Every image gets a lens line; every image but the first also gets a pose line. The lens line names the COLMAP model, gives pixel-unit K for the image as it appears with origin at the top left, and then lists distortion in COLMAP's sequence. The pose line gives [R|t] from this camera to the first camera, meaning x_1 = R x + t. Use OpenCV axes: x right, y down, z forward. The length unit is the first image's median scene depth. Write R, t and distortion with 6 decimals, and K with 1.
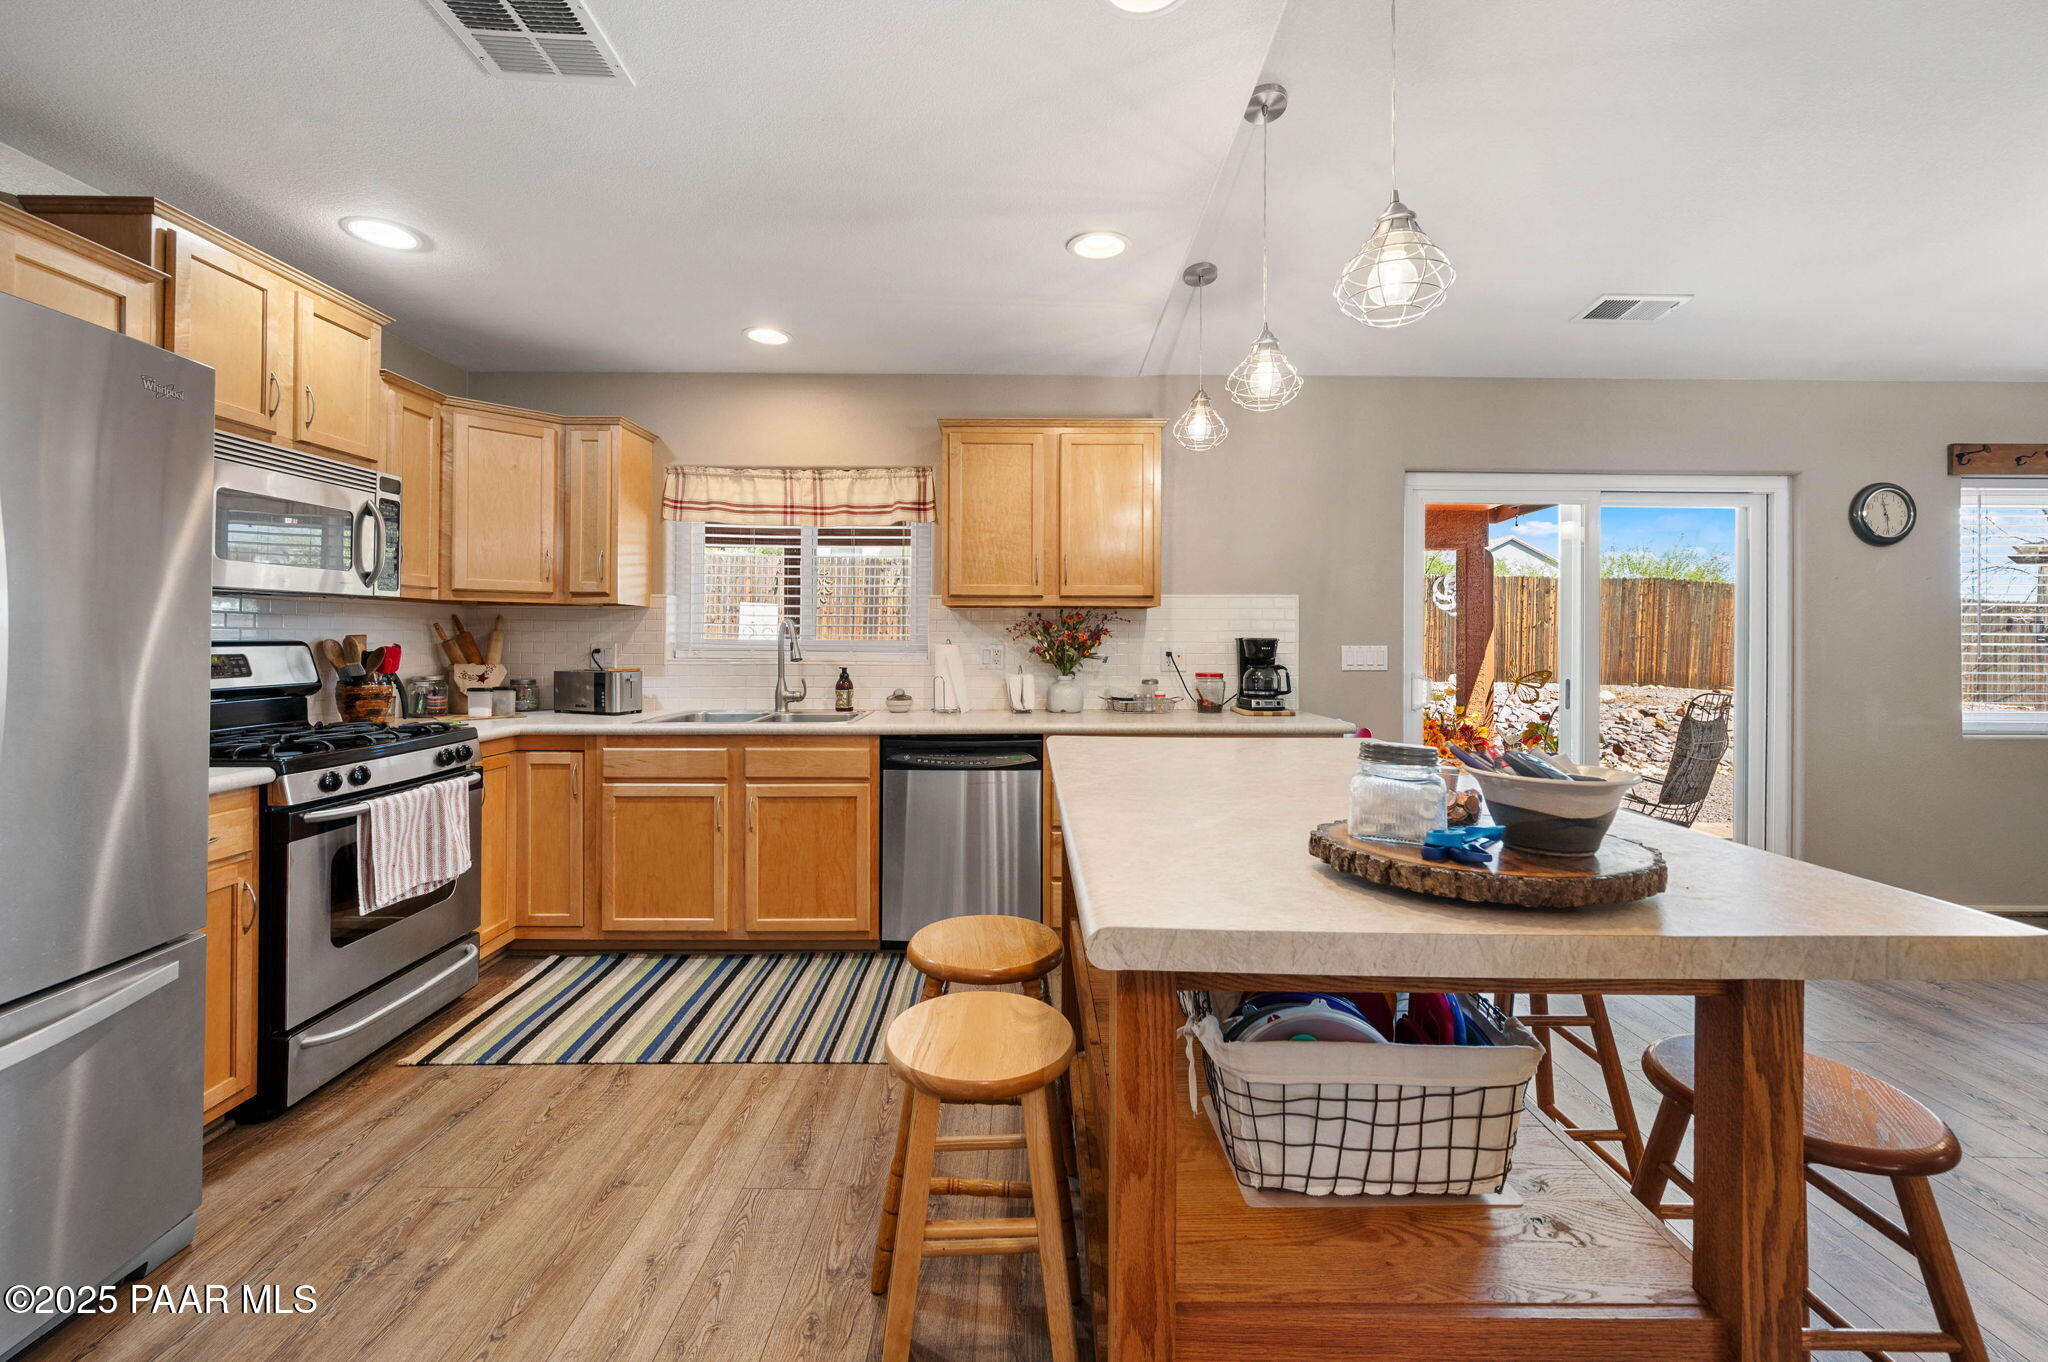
lens RADIAL K [[840.2, 0, 1020.9], [0, 840.2, 630.1], [0, 0, 1]] dist [-0.000913, -0.000141]
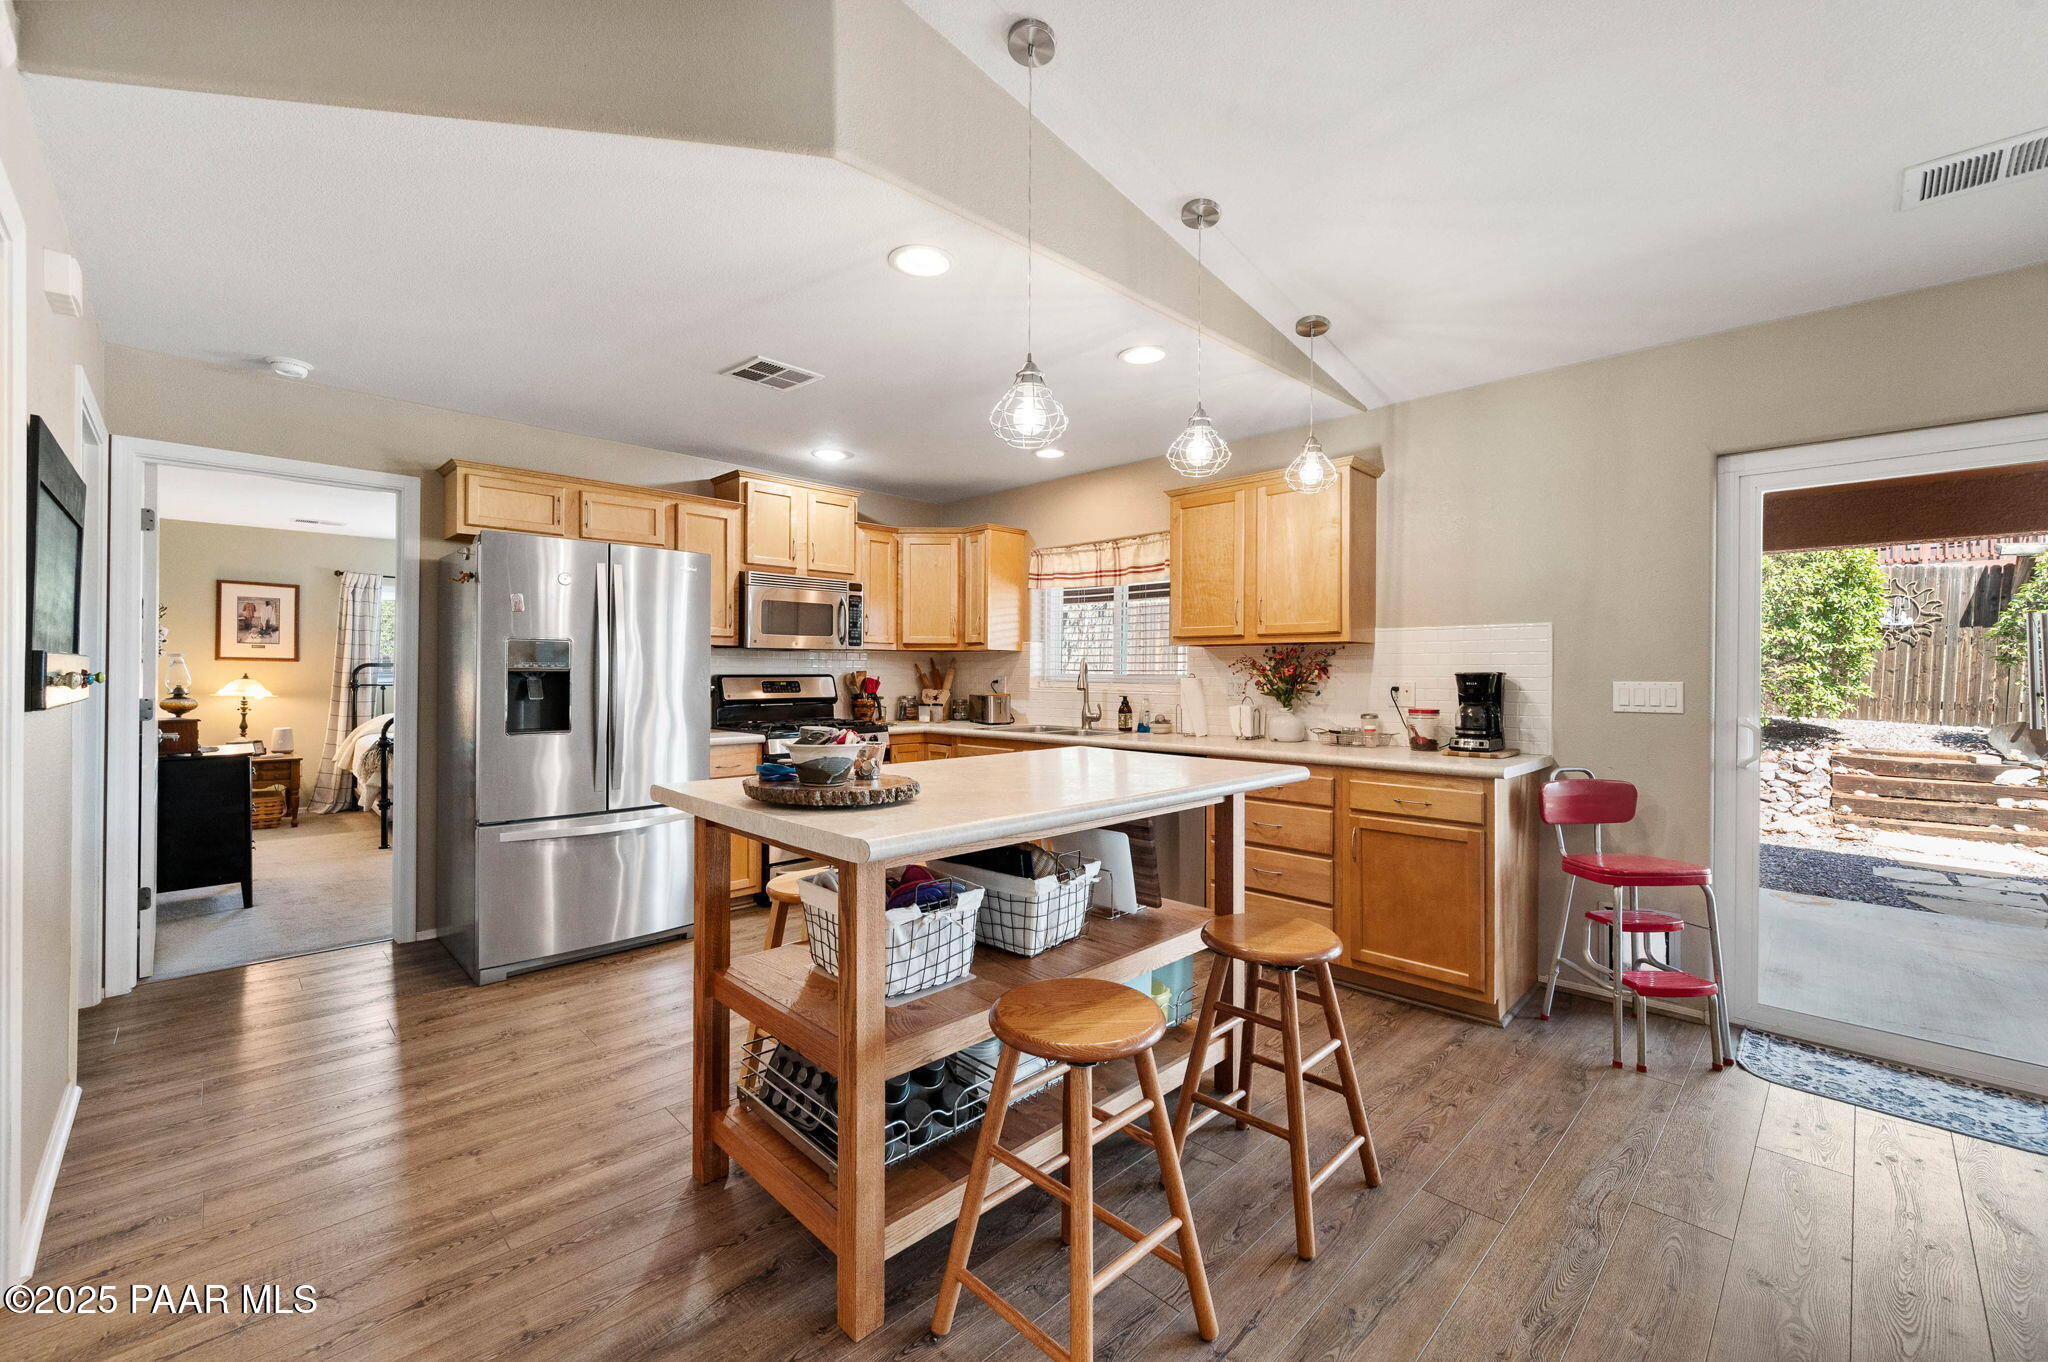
lens RADIAL K [[844.9, 0, 1024.6], [0, 844.9, 661.9], [0, 0, 1]] dist [-0.000552, -0.000123]
pose [[0.695121, -0.010369, -0.718818, 0.601822], [0.006059, 0.999945, -0.008565, 0.003358], [0.718868, 0.001599, 0.695145, 0.007471]]
